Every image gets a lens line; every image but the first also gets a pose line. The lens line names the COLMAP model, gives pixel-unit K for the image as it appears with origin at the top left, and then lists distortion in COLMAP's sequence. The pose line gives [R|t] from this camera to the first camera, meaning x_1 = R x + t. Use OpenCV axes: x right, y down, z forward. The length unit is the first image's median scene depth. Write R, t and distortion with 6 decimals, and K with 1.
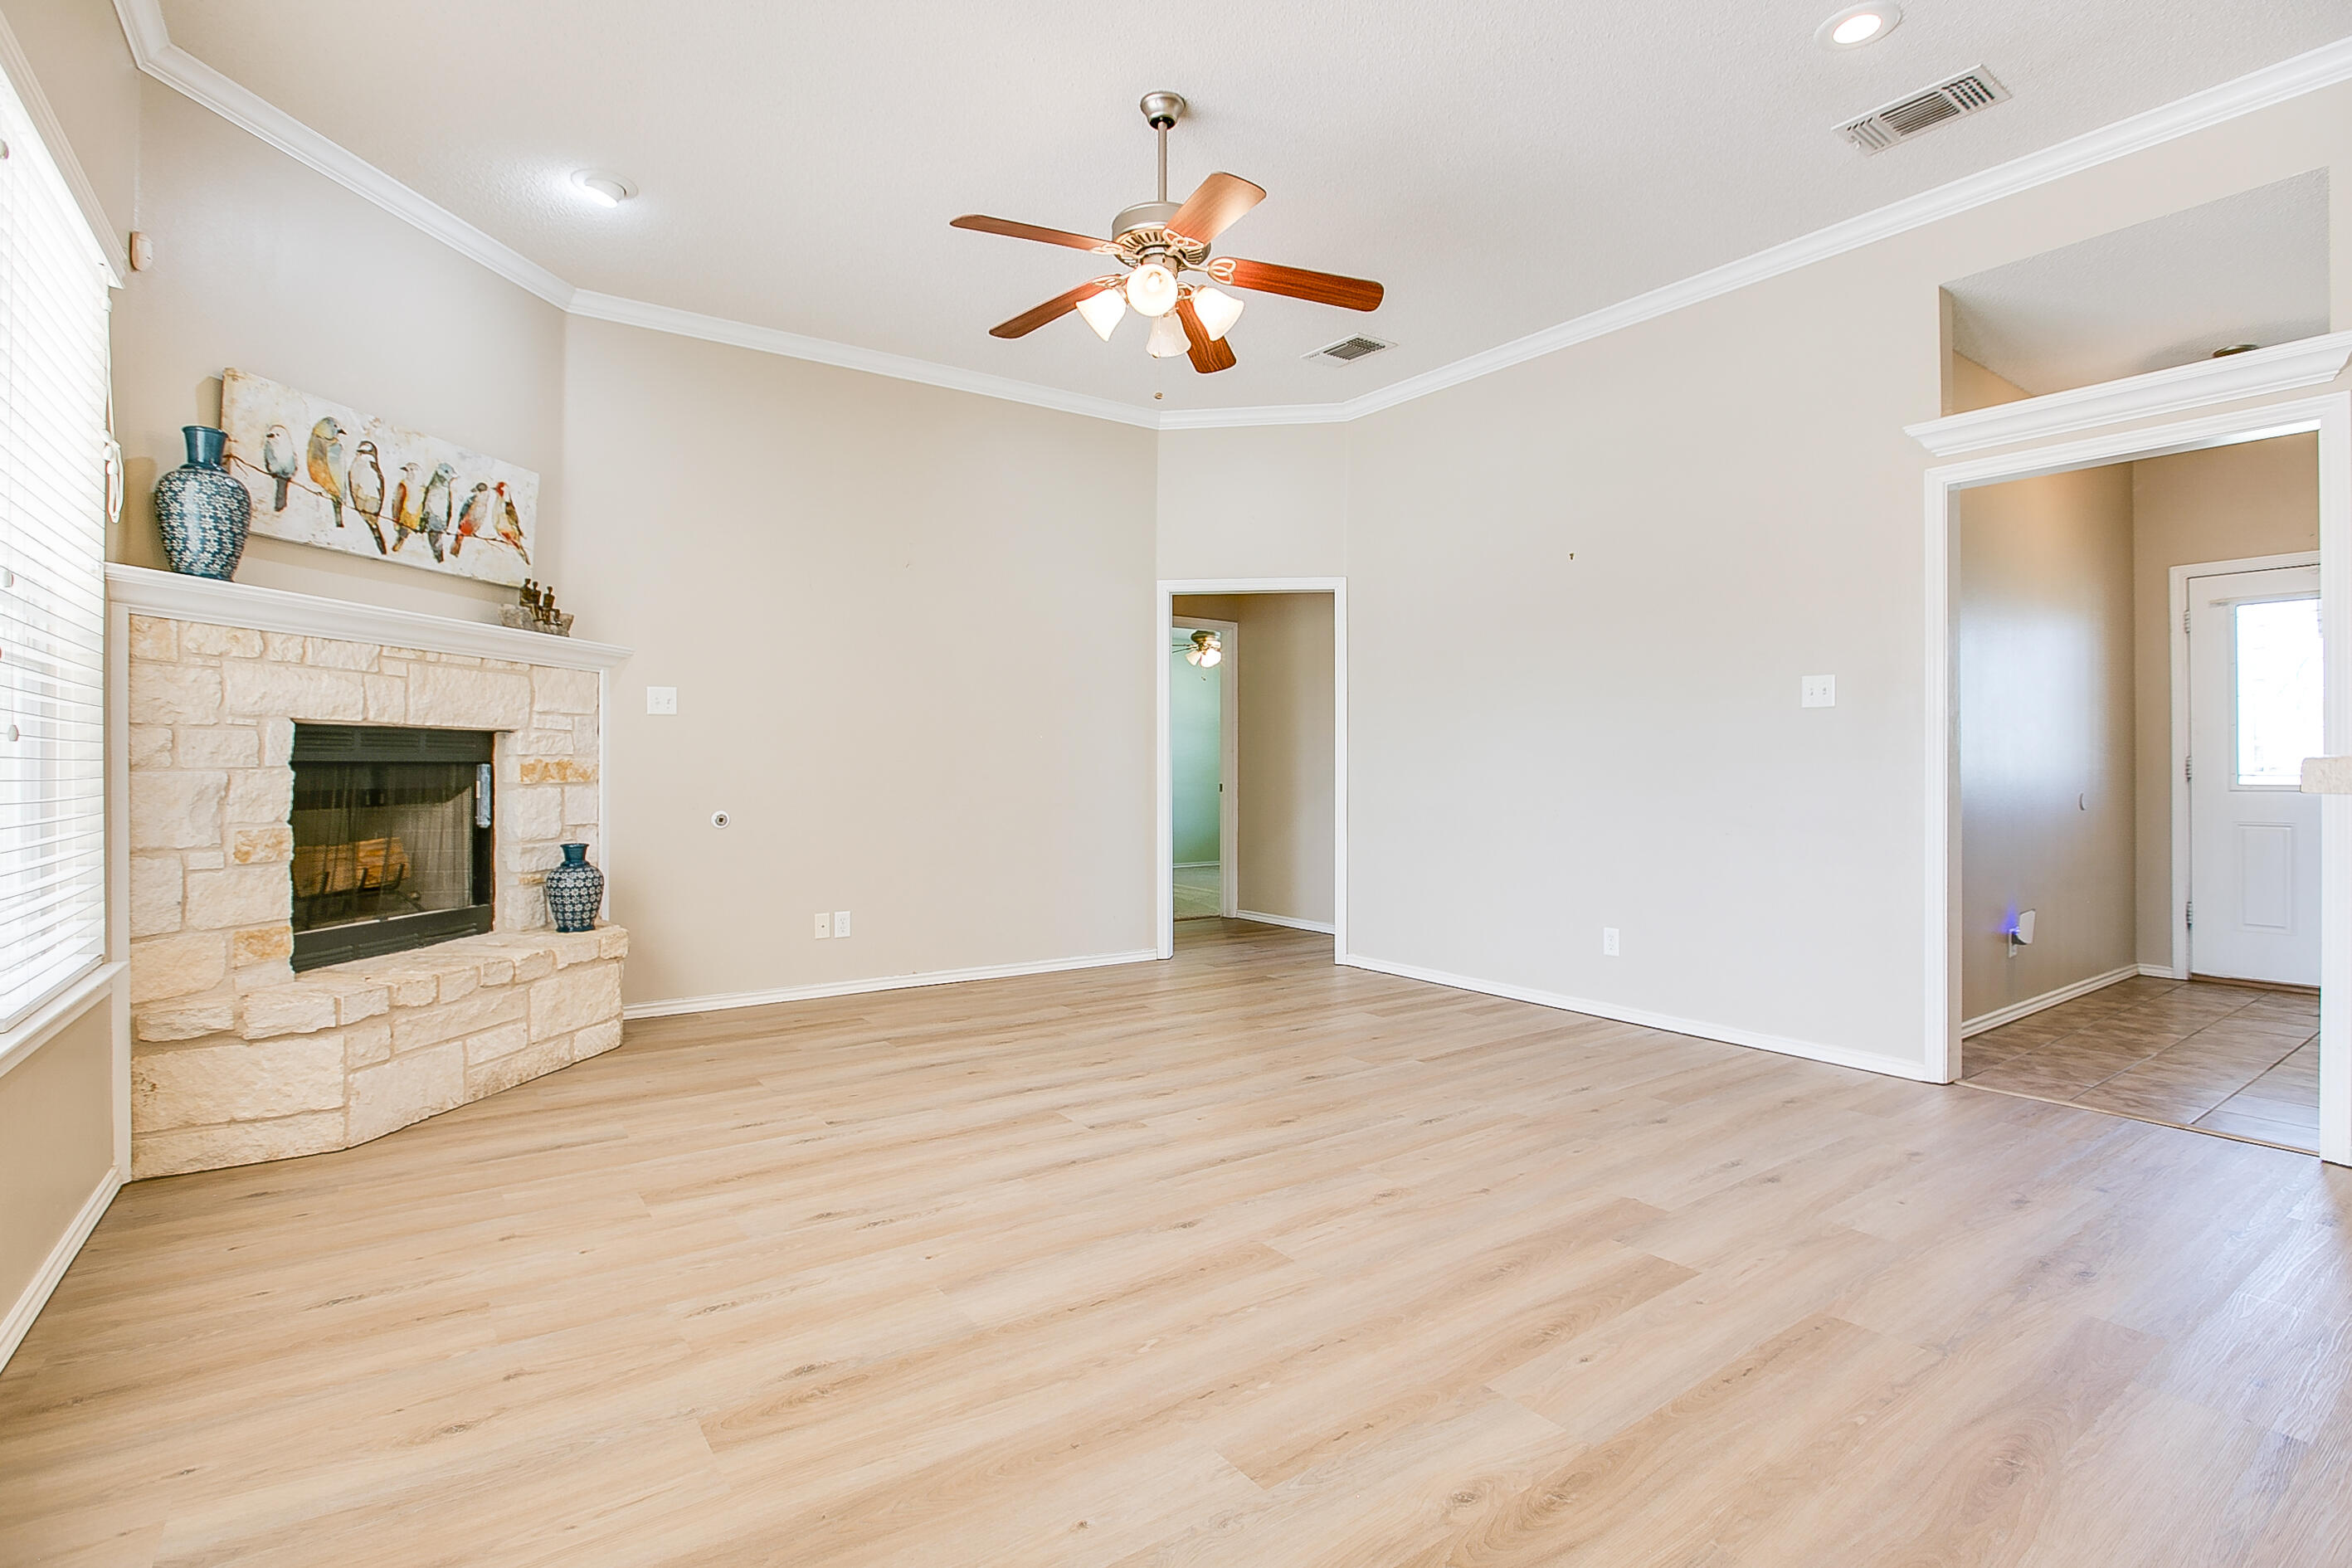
lens RADIAL K [[1076.6, 0, 1175.8], [0, 1076.6, 766.1], [0, 0, 1]] dist [-0.034368, 0.010510]
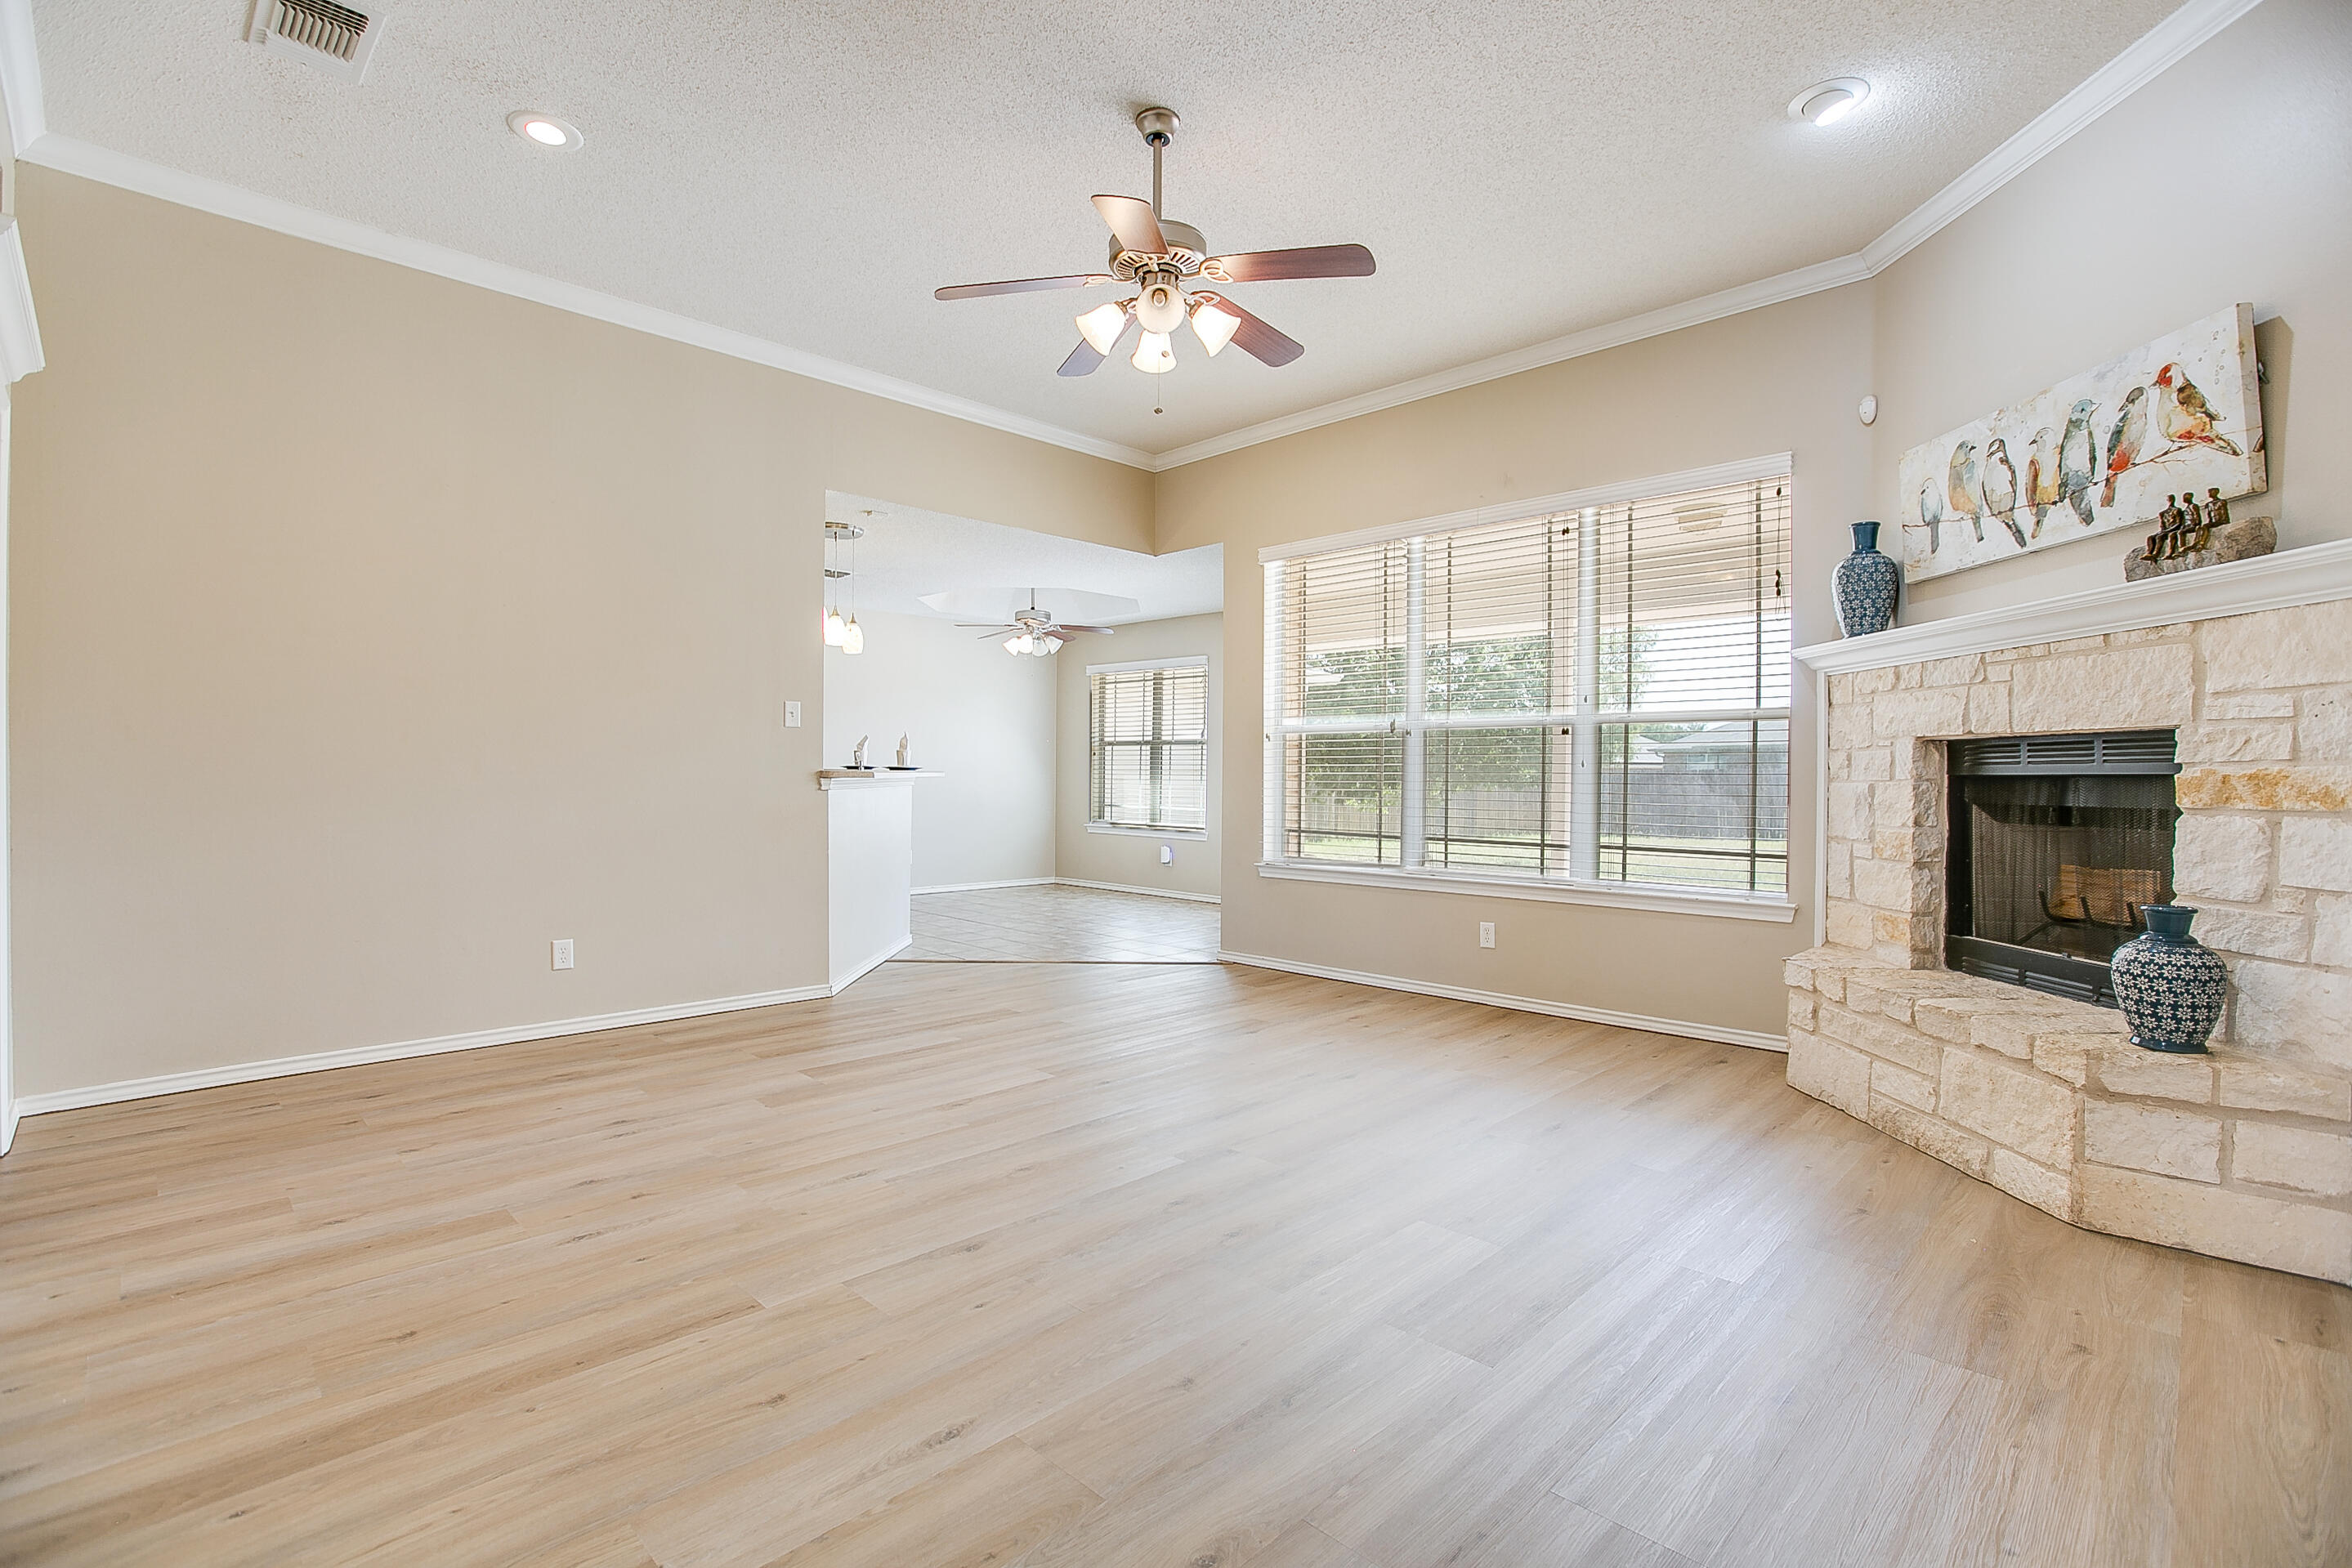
lens RADIAL K [[1076.5, 0, 1186.1], [0, 1076.5, 778.8], [0, 0, 1]] dist [-0.034368, 0.010510]
pose [[-0.984013, -0.005552, -0.178009, 0.121737], [-0.006190, 0.999976, 0.003024, 0.001064], [0.177988, 0.004078, -0.984024, 1.770811]]
